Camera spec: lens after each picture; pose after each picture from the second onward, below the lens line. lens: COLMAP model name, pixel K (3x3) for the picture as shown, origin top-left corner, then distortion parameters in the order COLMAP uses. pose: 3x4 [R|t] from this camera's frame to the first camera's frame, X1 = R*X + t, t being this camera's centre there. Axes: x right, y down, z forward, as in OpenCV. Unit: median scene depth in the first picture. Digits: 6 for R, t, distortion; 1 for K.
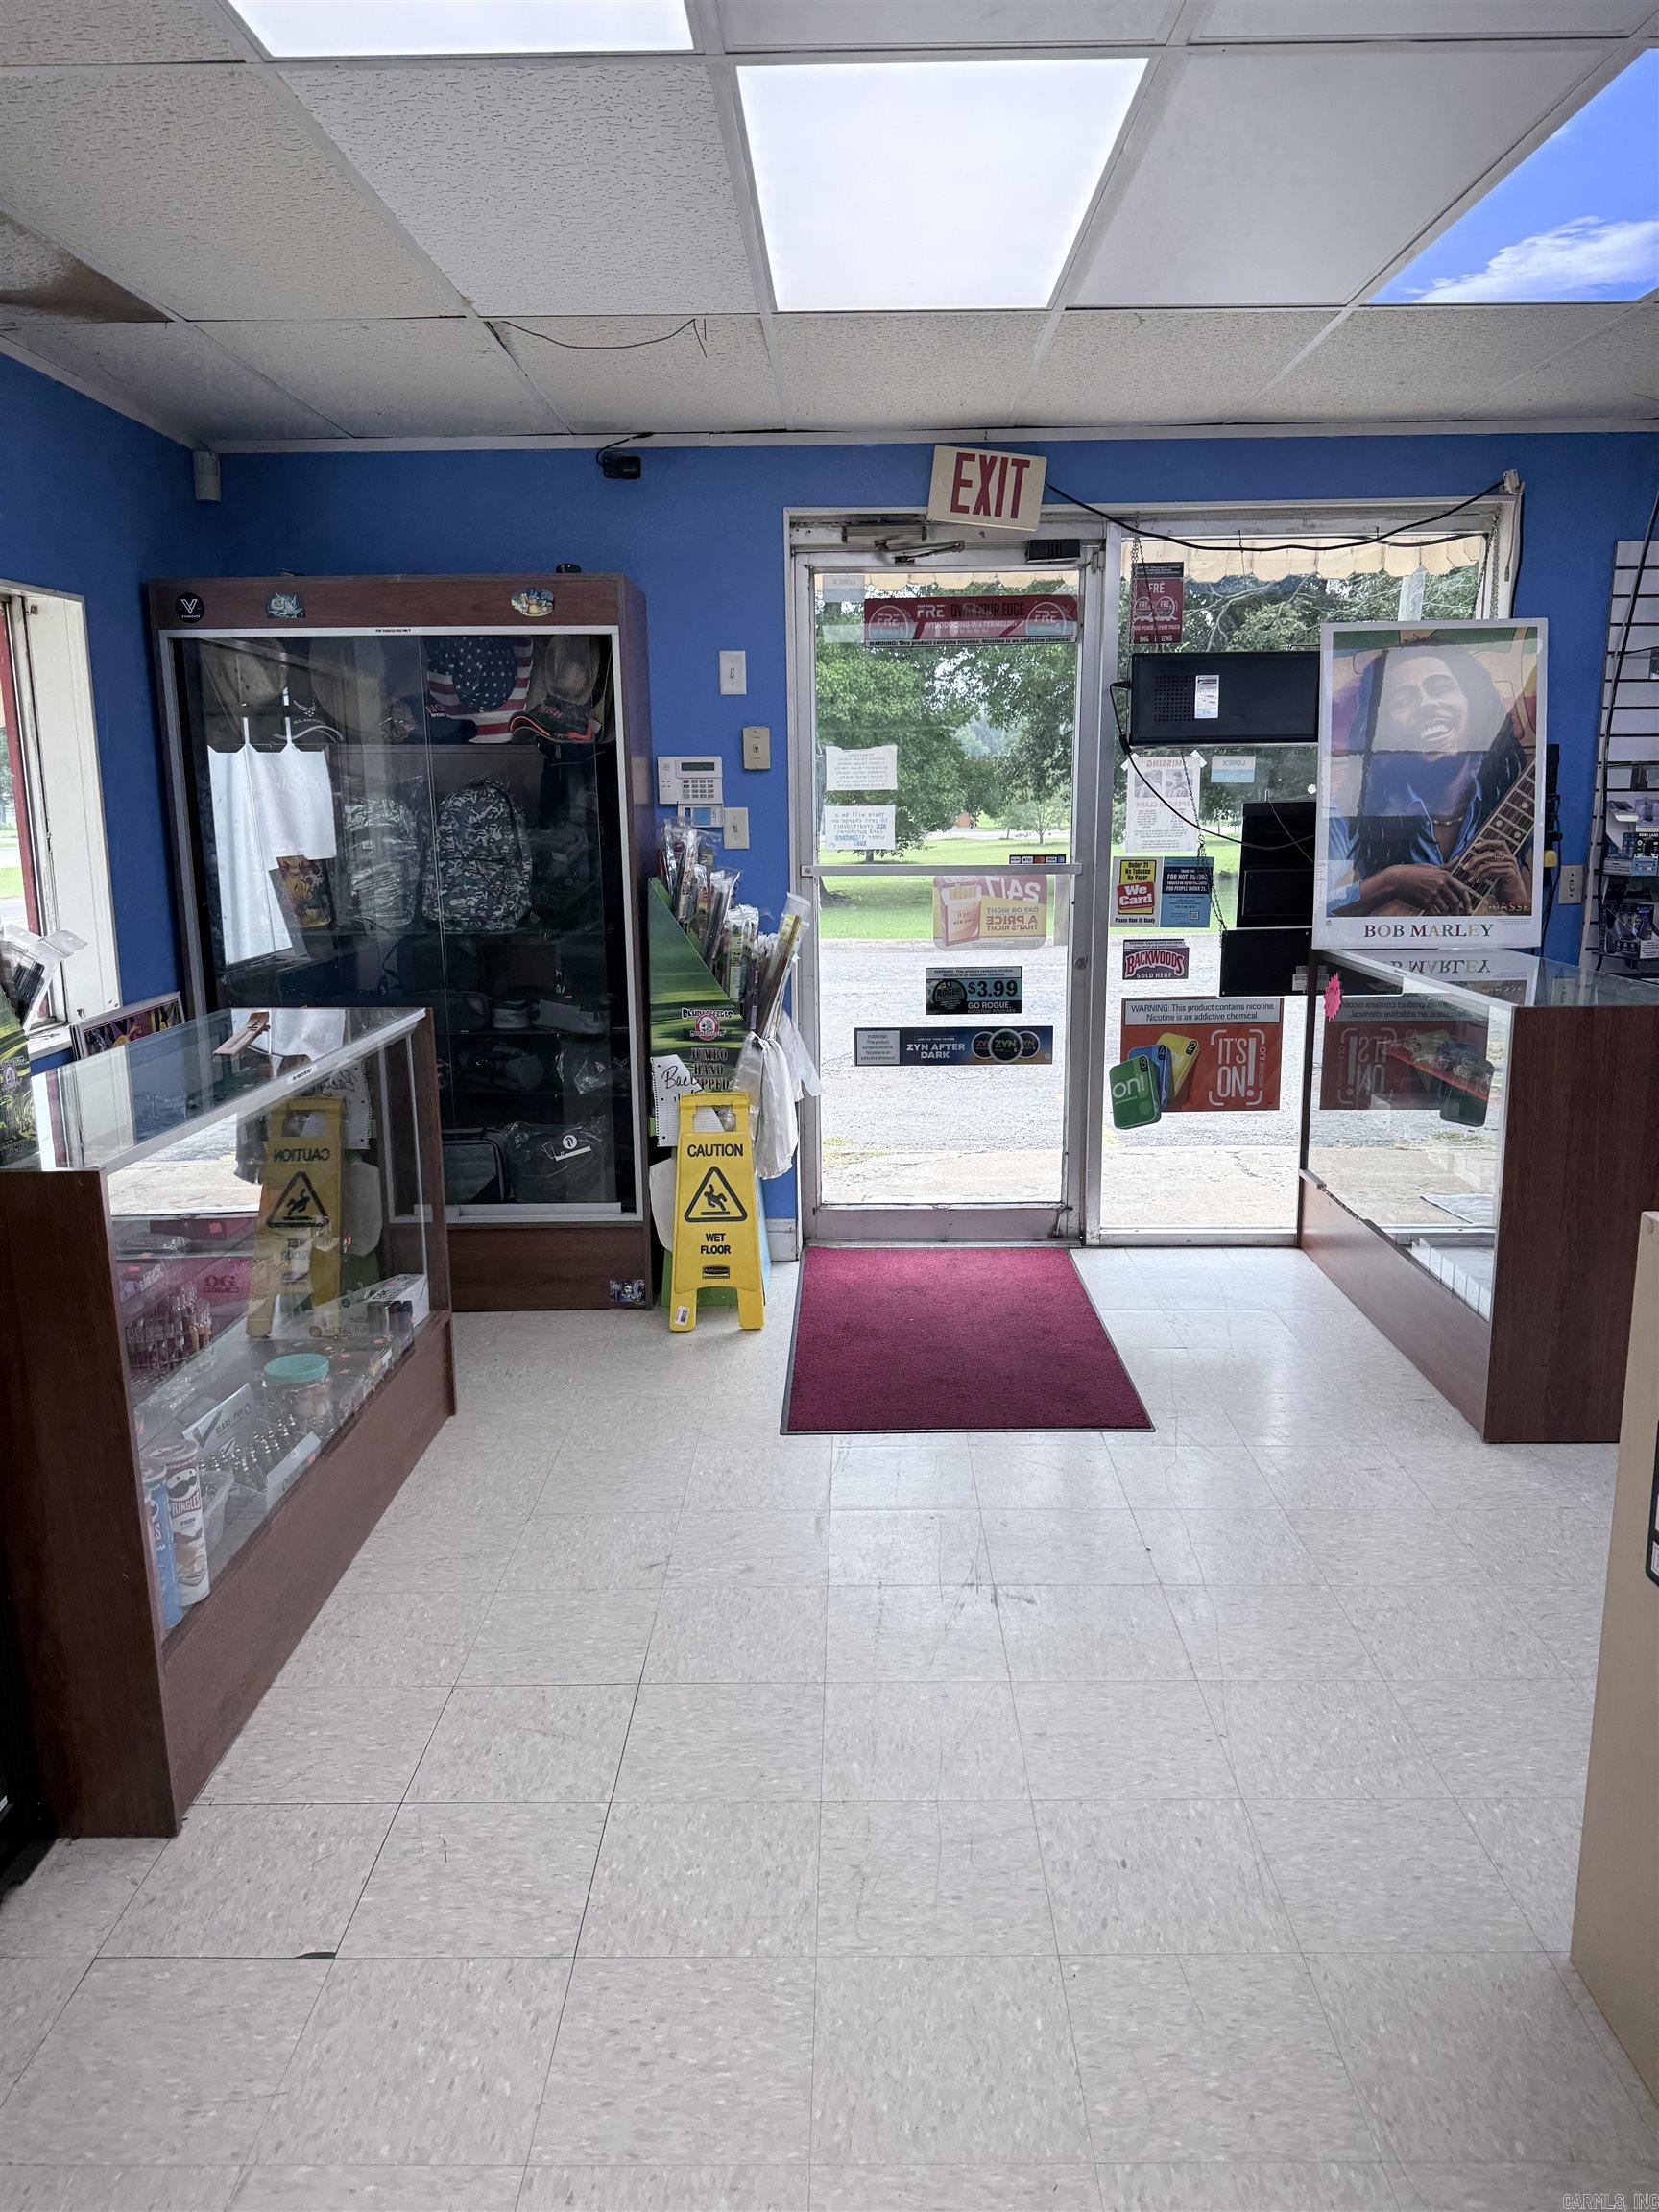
lens RADIAL K [[1536.7, 0, 831.8], [0, 1536.7, 1101.2], [0, 0, 1]] dist [0.040406, -0.033614]
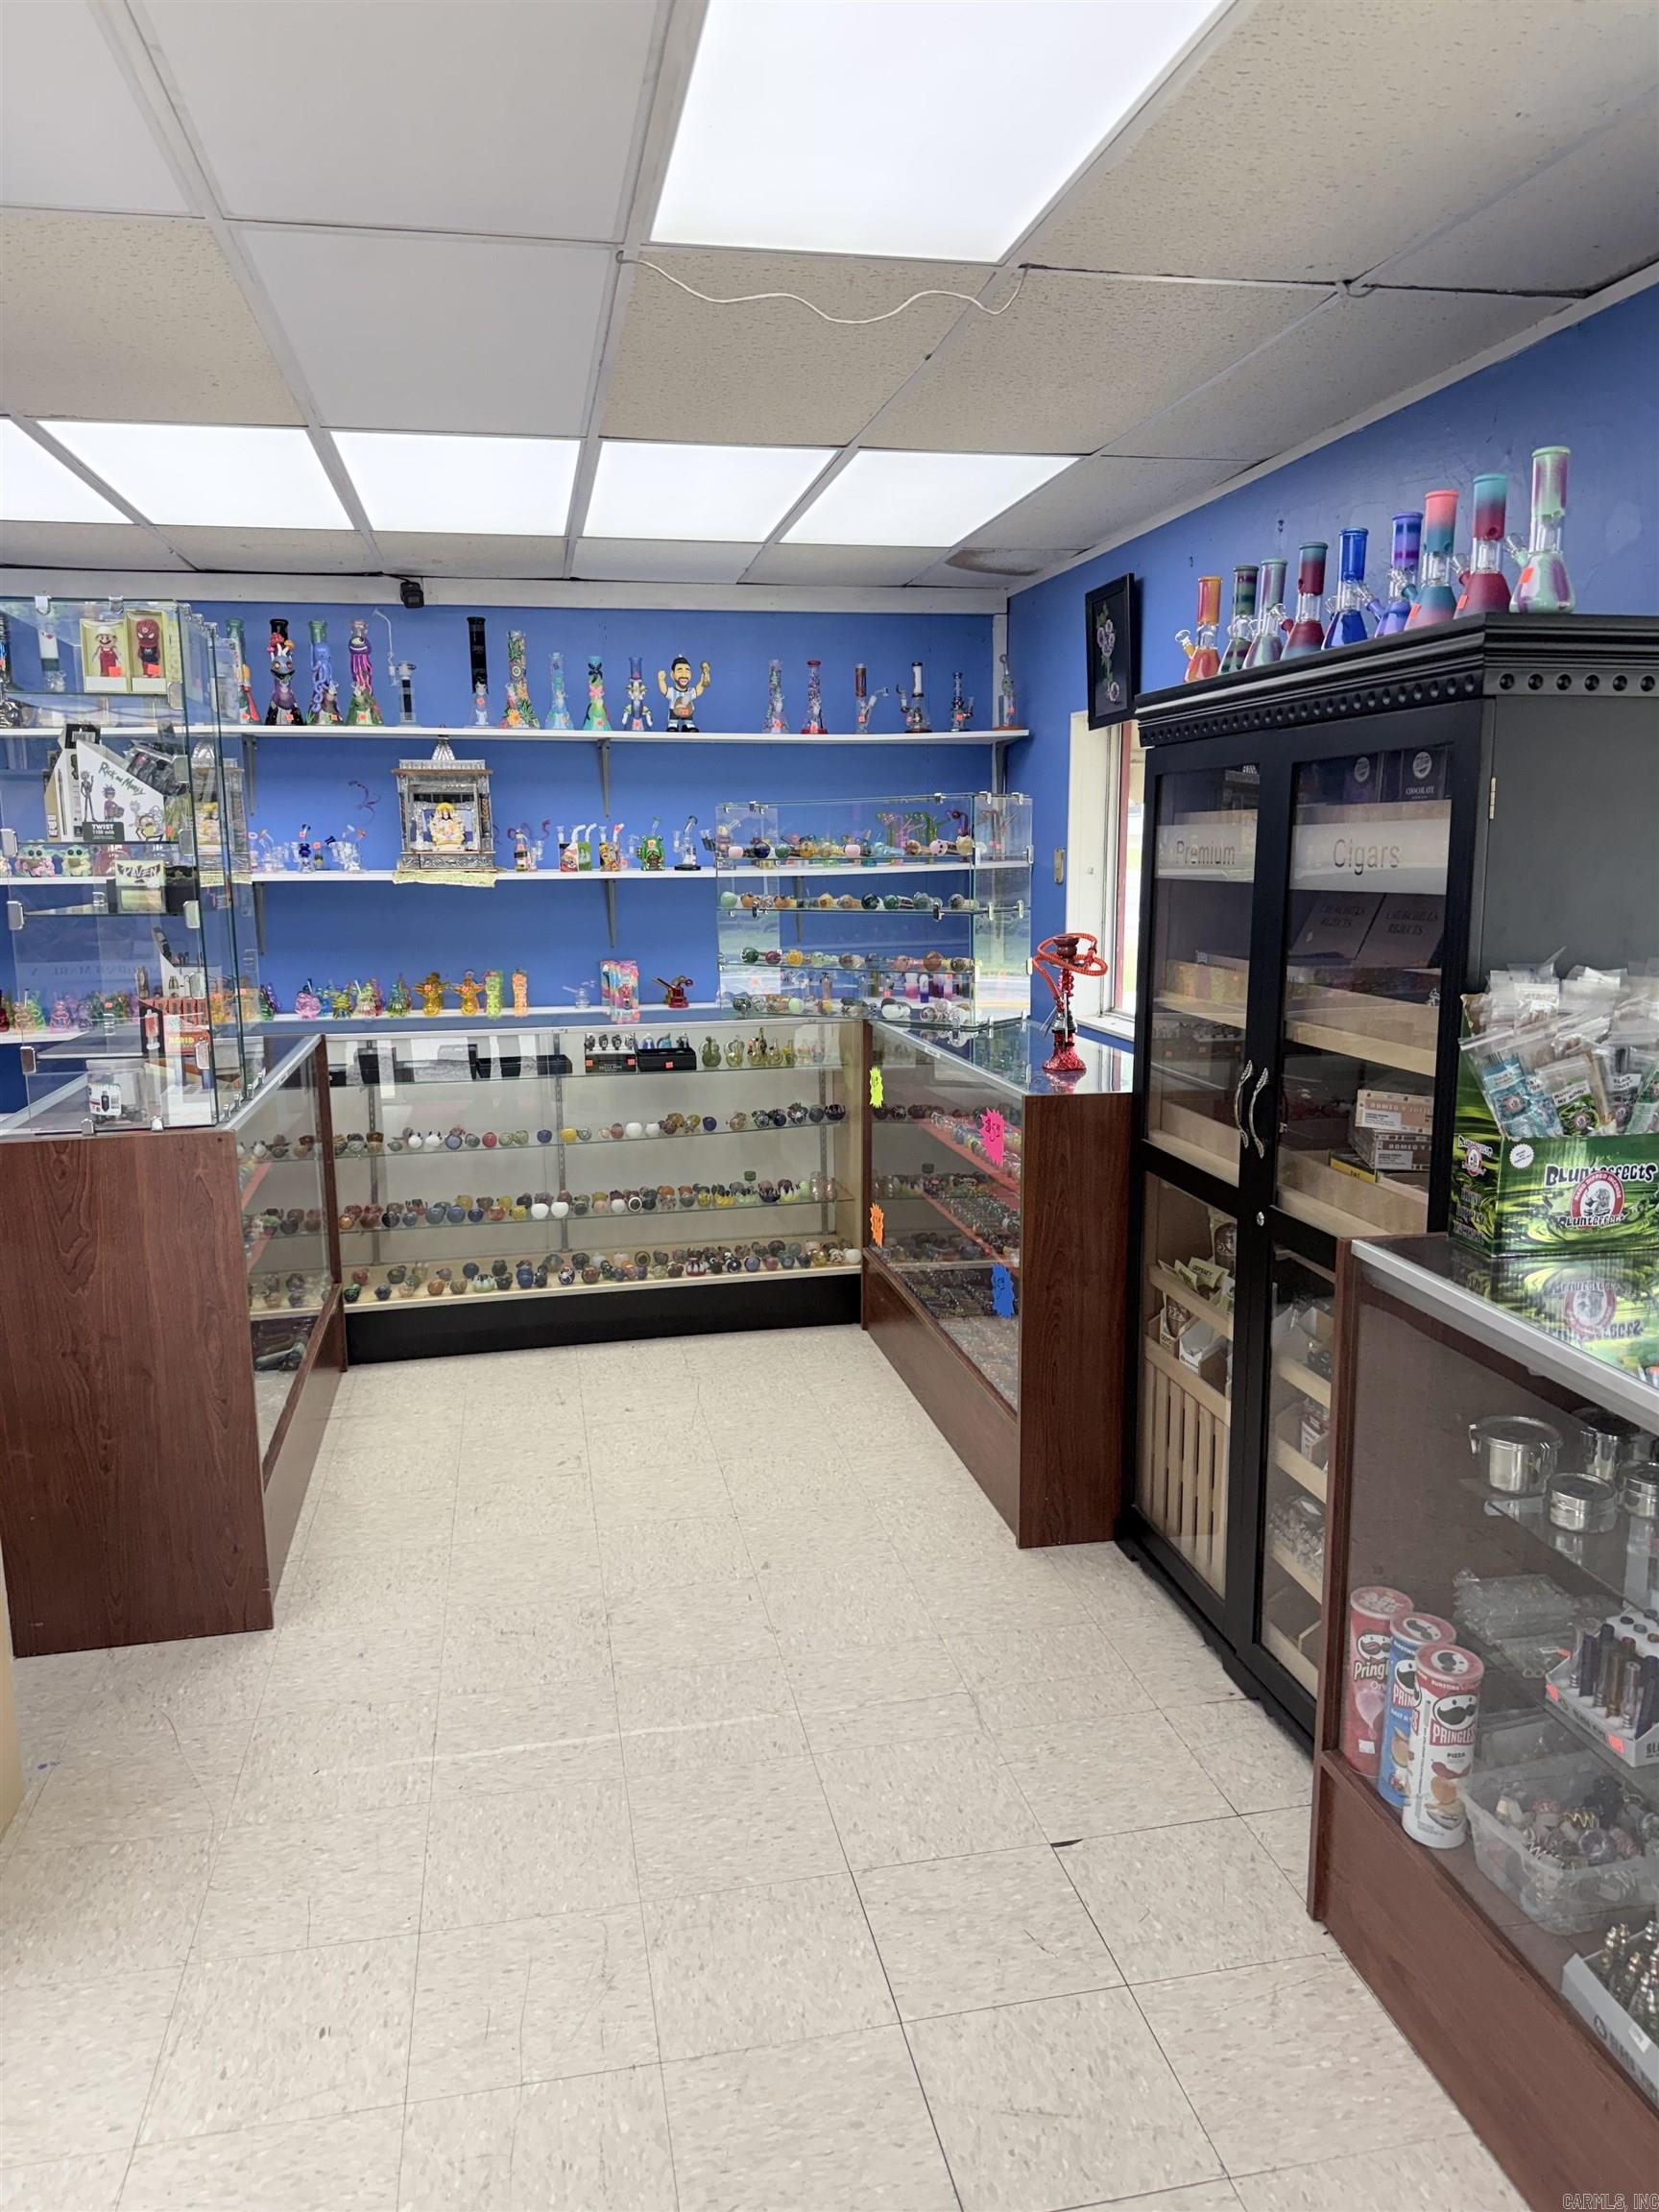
lens RADIAL K [[1536.7, 0, 828.6], [0, 1536.7, 1104.8], [0, 0, 1]] dist [0.040406, -0.033614]
pose [[-0.976636, 0.056582, -0.207318, 0.053311], [-0.023845, 0.930227, 0.366210, -0.375778], [0.213574, 0.362597, -0.907143, 1.712032]]
